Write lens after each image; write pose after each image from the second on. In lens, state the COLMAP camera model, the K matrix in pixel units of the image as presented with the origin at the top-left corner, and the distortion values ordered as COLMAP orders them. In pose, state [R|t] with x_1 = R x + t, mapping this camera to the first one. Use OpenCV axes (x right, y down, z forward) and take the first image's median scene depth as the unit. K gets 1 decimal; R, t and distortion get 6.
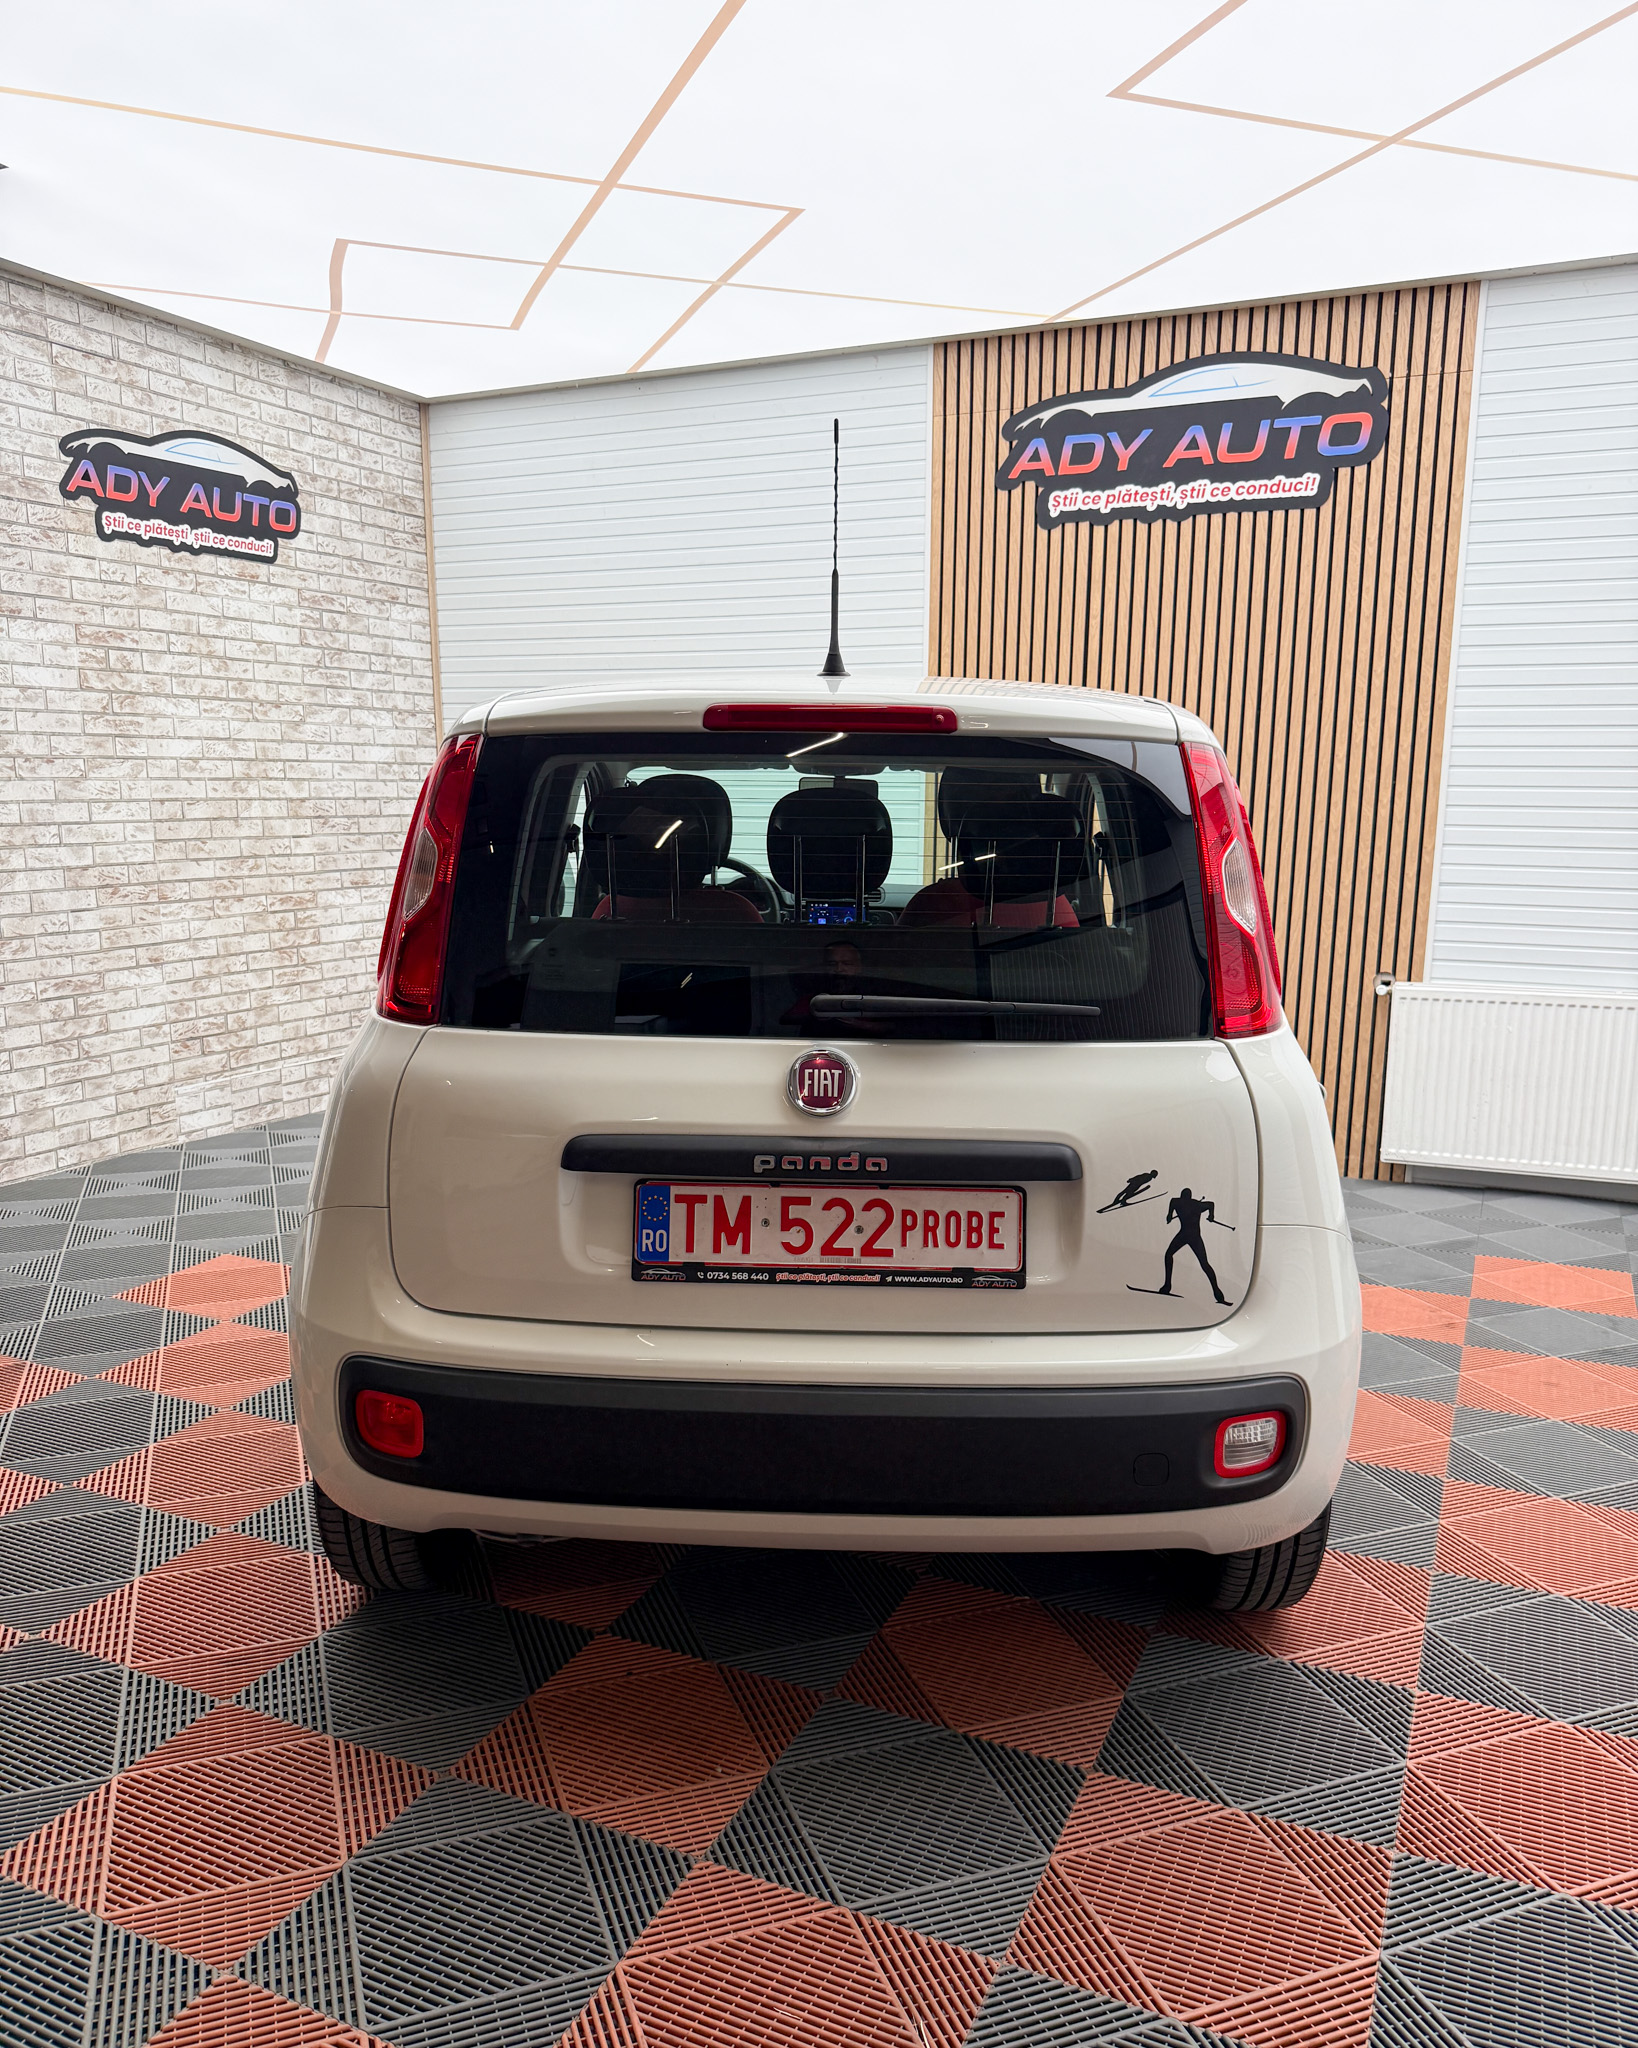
lens RADIAL K [[1566.6, 0, 821.2], [0, 1566.6, 1096.9], [0, 0, 1]] dist [0.057403, -0.104905]
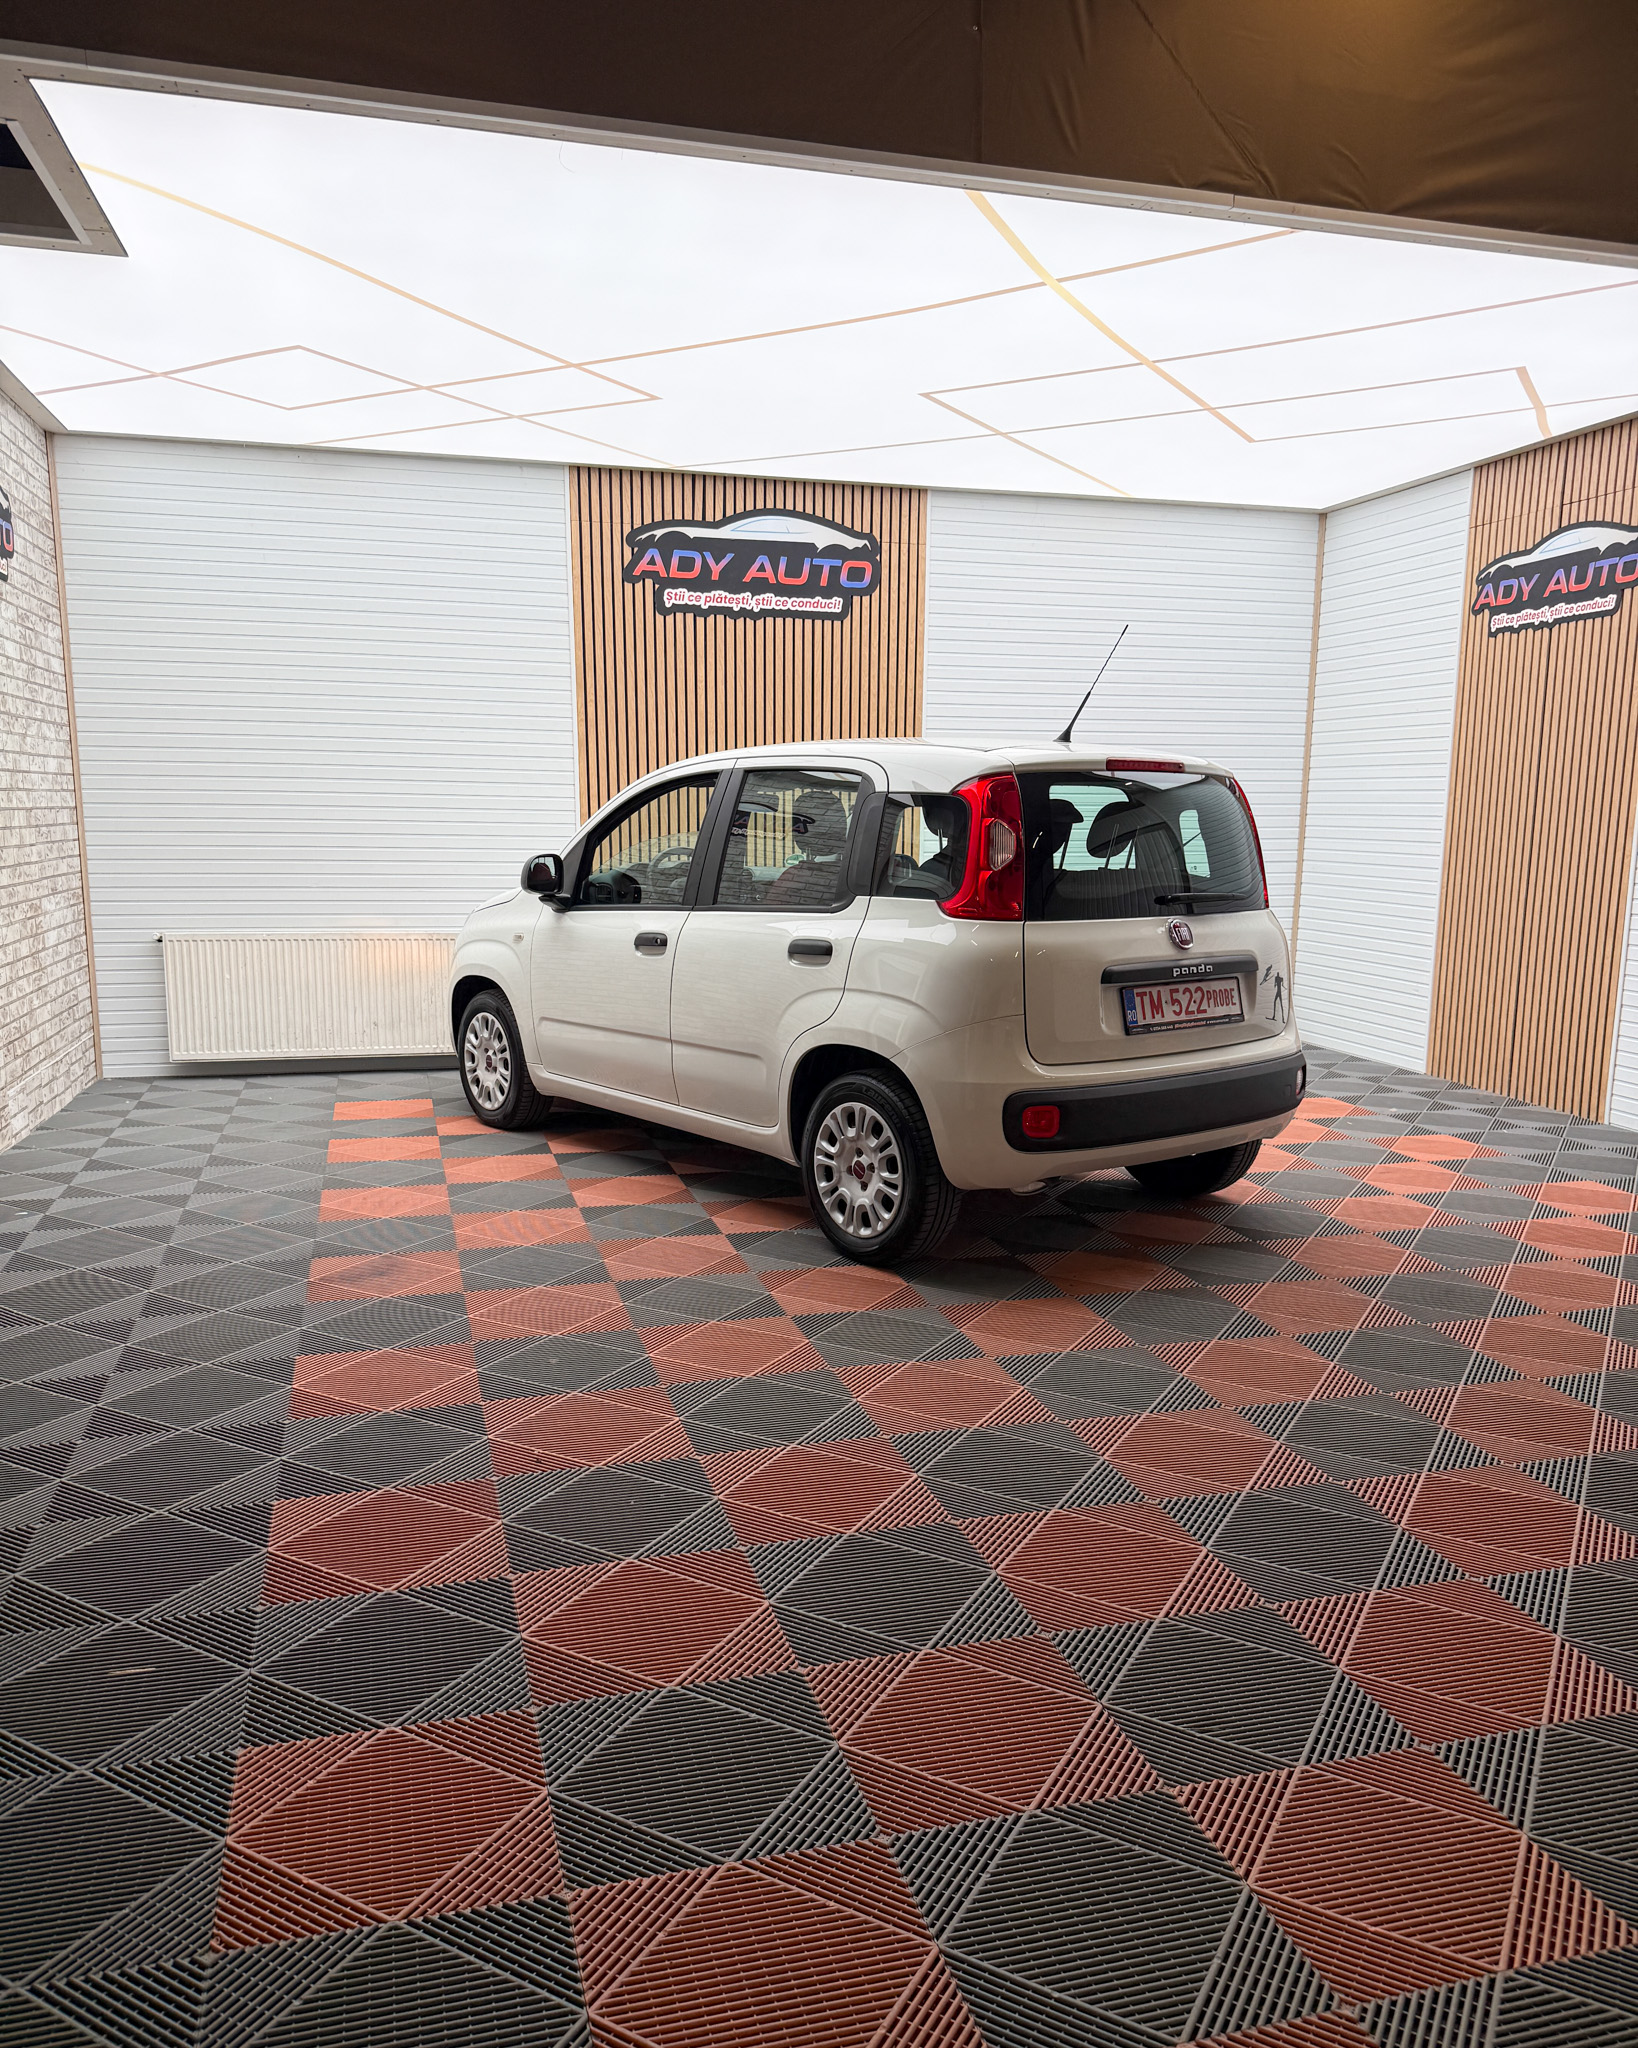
lens RADIAL K [[1551.4, 0, 813.2], [0, 1551.4, 1114.5], [0, 0, 1]] dist [0.120390, -0.186972]
pose [[0.763028, -0.124064, 0.634348, -0.704734], [0.123980, 0.991276, 0.044742, 0.030534], [-0.634364, 0.044507, 0.771752, -0.132717]]
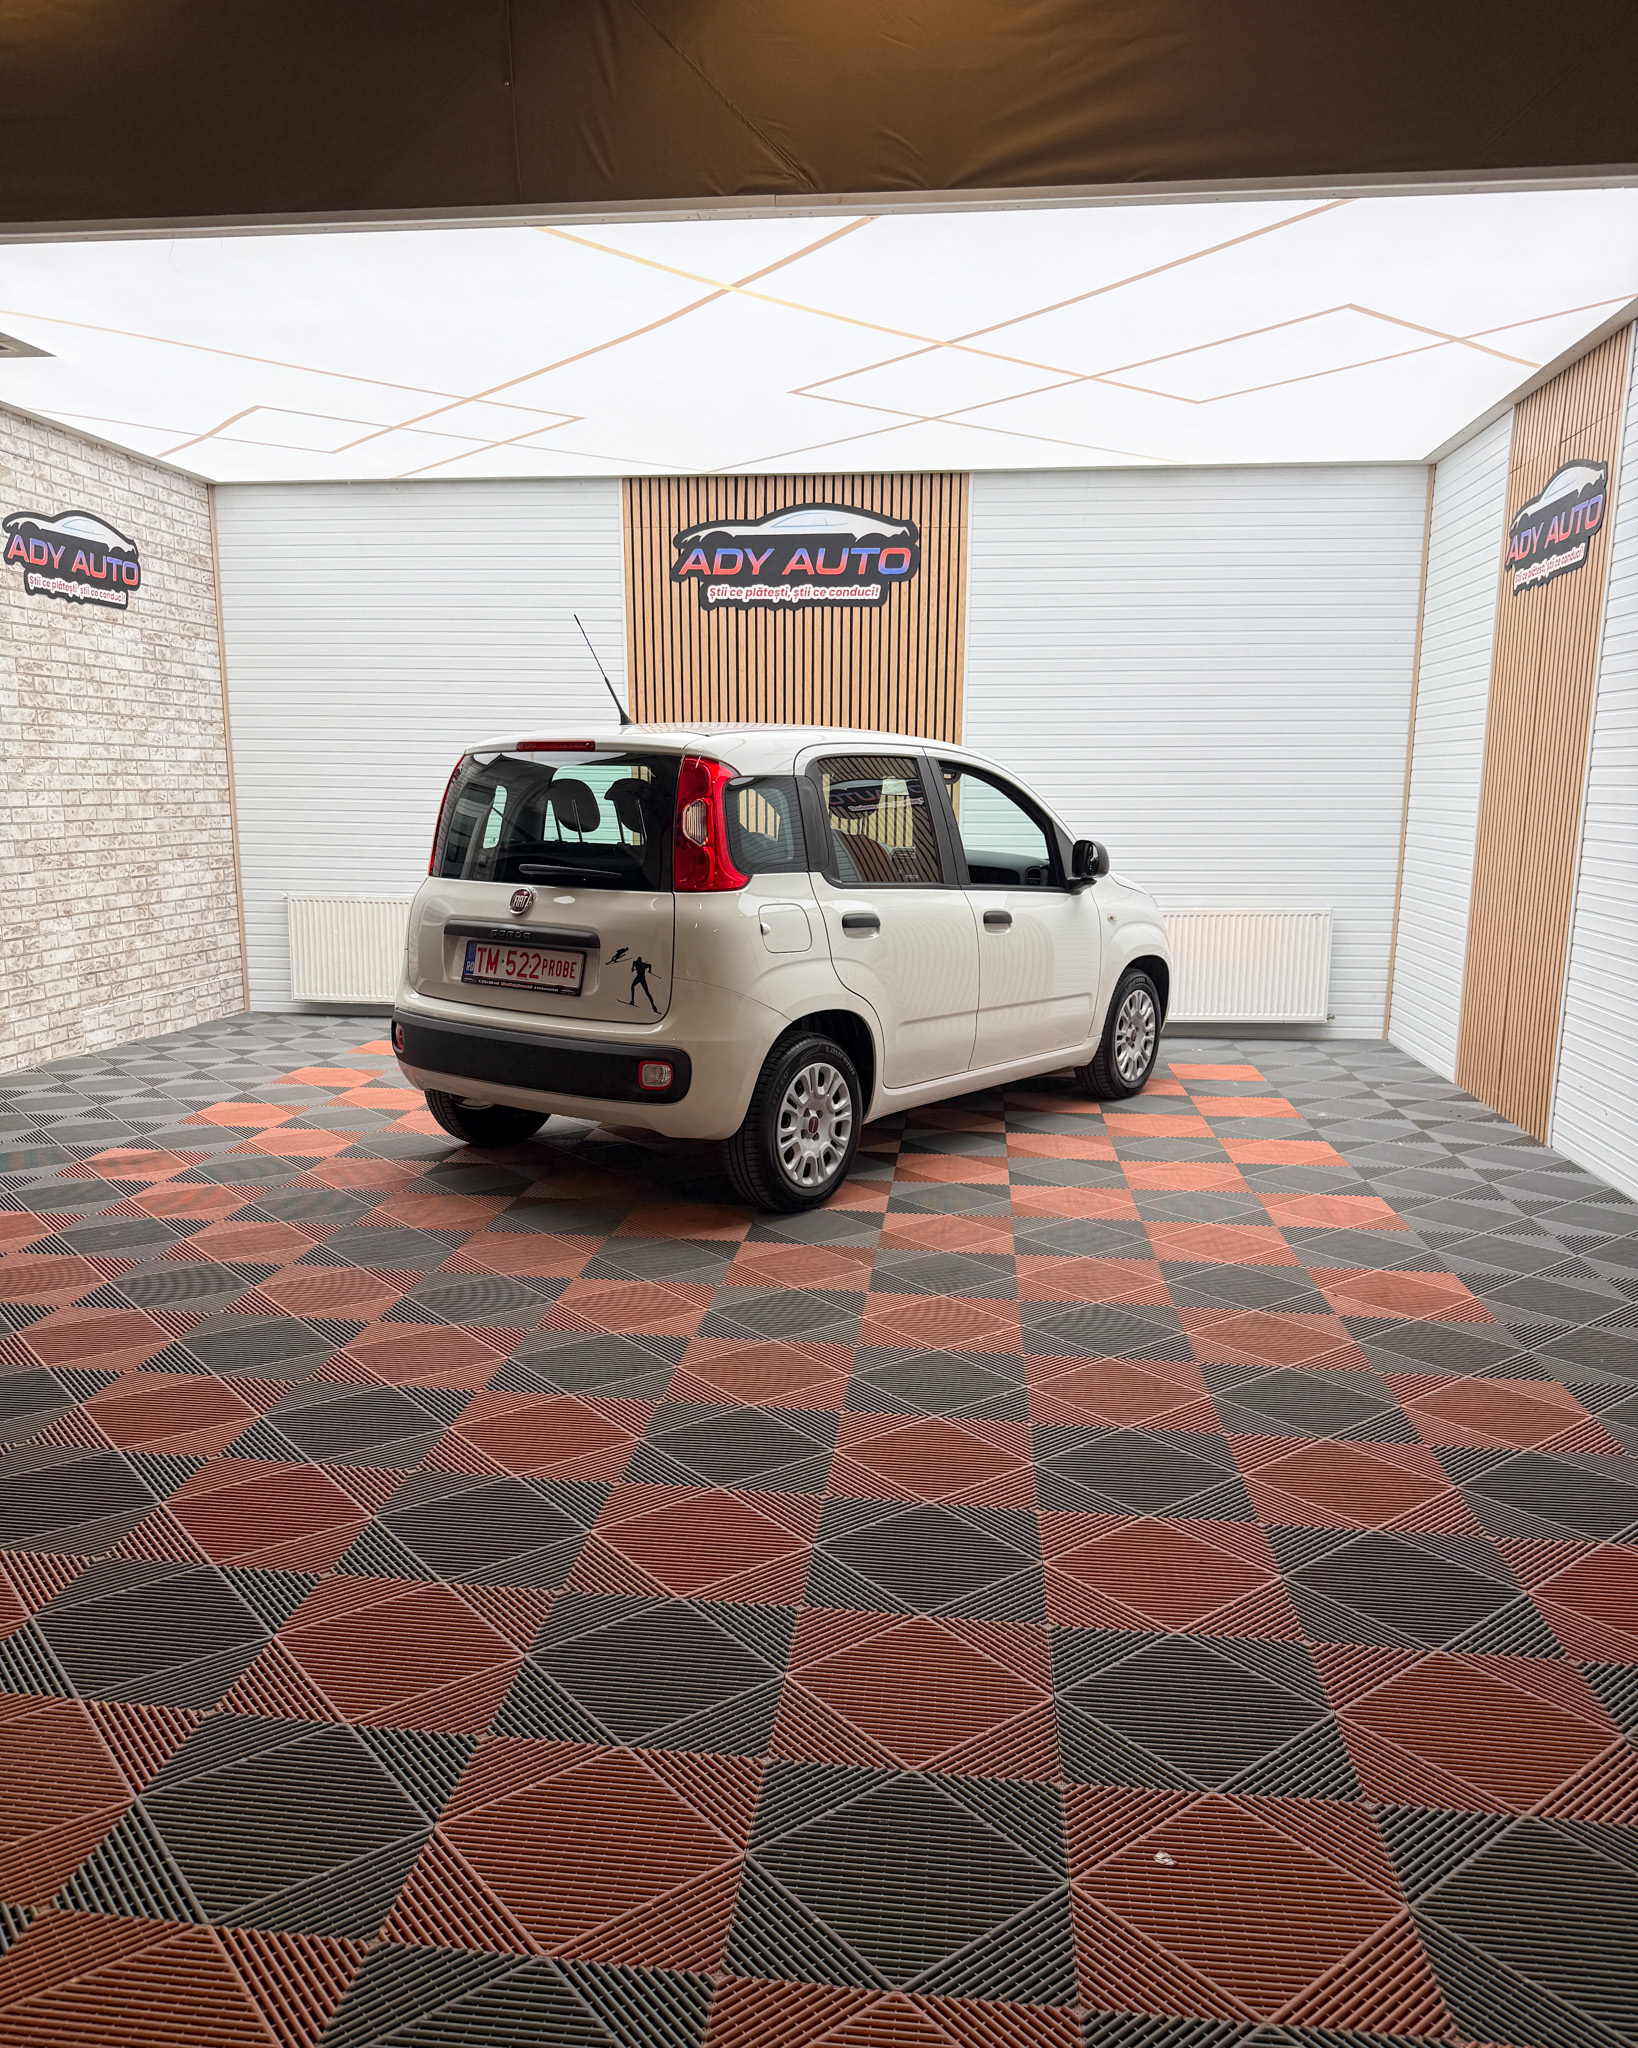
lens RADIAL K [[1551.4, 0, 813.2], [0, 1551.4, 1114.5], [0, 0, 1]] dist [0.120390, -0.186972]
pose [[0.949372, -0.064977, 0.307360, -0.257181], [0.061642, 0.997887, 0.020558, 0.096480], [-0.308046, -0.000571, 0.951371, -0.462340]]
